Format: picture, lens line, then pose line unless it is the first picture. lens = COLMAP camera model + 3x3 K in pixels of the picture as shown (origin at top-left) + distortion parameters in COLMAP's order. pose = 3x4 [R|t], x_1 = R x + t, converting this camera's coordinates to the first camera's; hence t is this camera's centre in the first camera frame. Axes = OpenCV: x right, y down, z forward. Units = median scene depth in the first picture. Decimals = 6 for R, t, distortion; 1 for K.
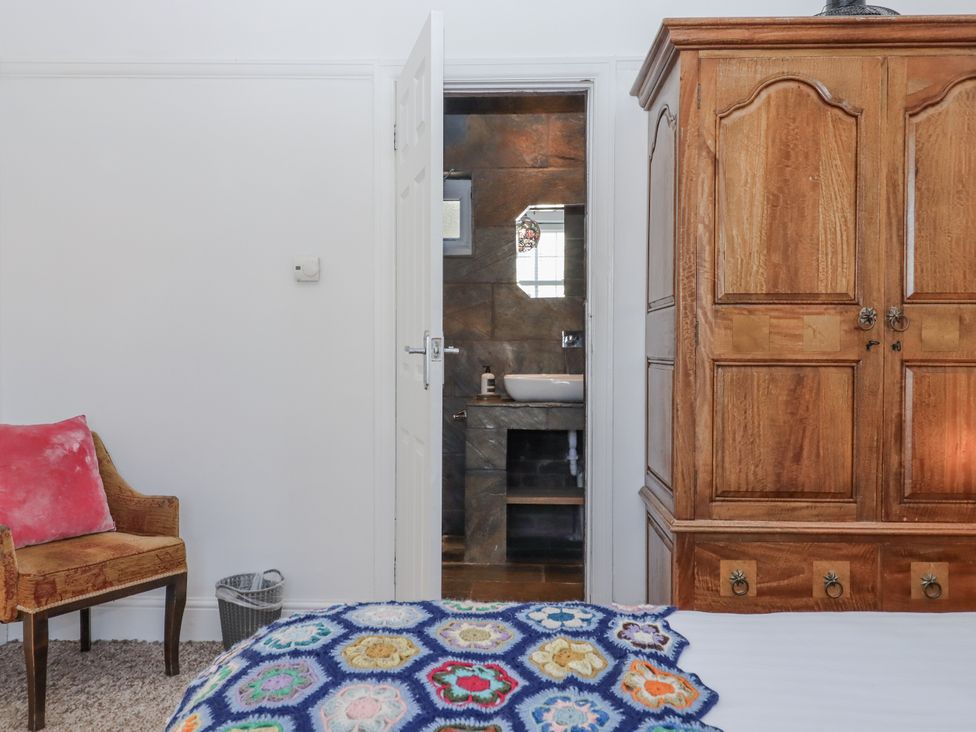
lens RADIAL K [[861.2, 0, 487.0], [0, 861.2, 364.7], [0, 0, 1]] dist [-0.002451, -0.000377]
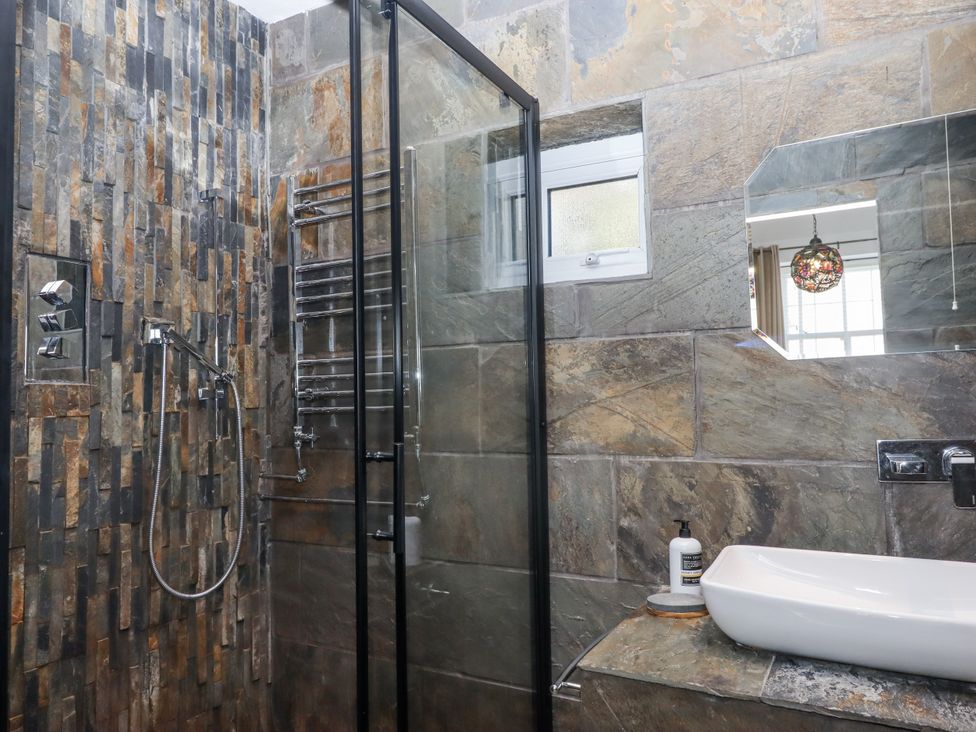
lens RADIAL K [[685.6, 0, 489.5], [0, 685.6, 364.8], [0, 0, 1]] dist [0.001110, -0.008690]
pose [[0.905628, -0.037182, -0.422440, 0.060420], [0.008102, 0.997484, -0.070426, -0.052742], [0.423995, 0.060357, 0.903651, 0.634422]]
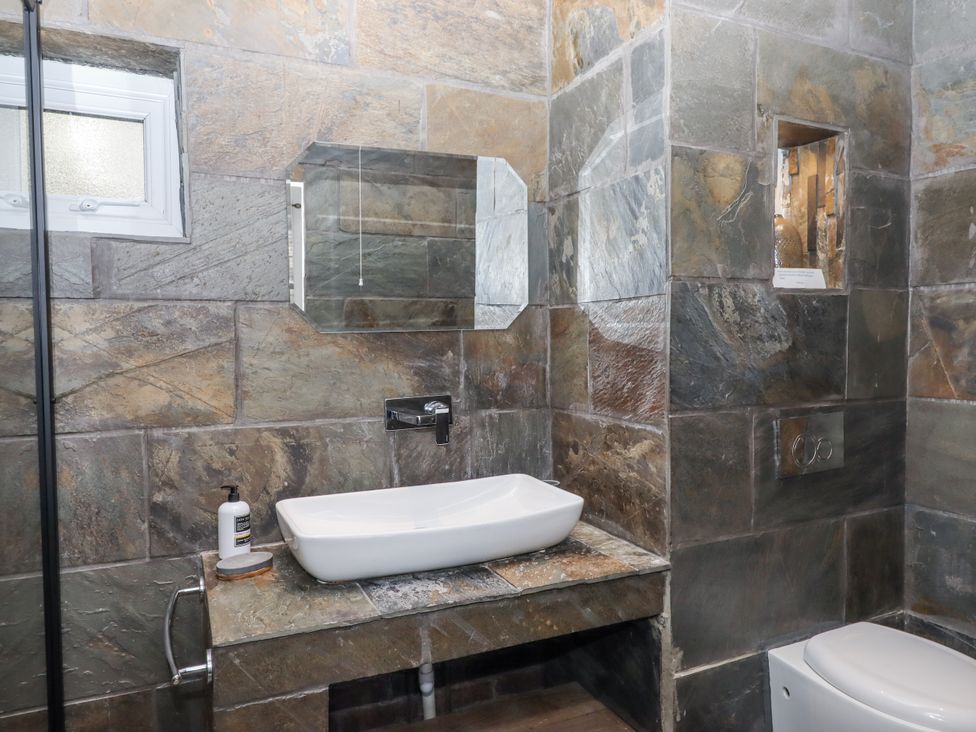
lens RADIAL K [[685.6, 0, 487.7], [0, 685.6, 364.2], [0, 0, 1]] dist [0.001110, -0.008690]
pose [[0.888625, -0.024767, 0.457965, -0.042748], [0.017057, 0.999635, 0.020962, -0.066639], [-0.458317, -0.010816, 0.888723, 0.613649]]
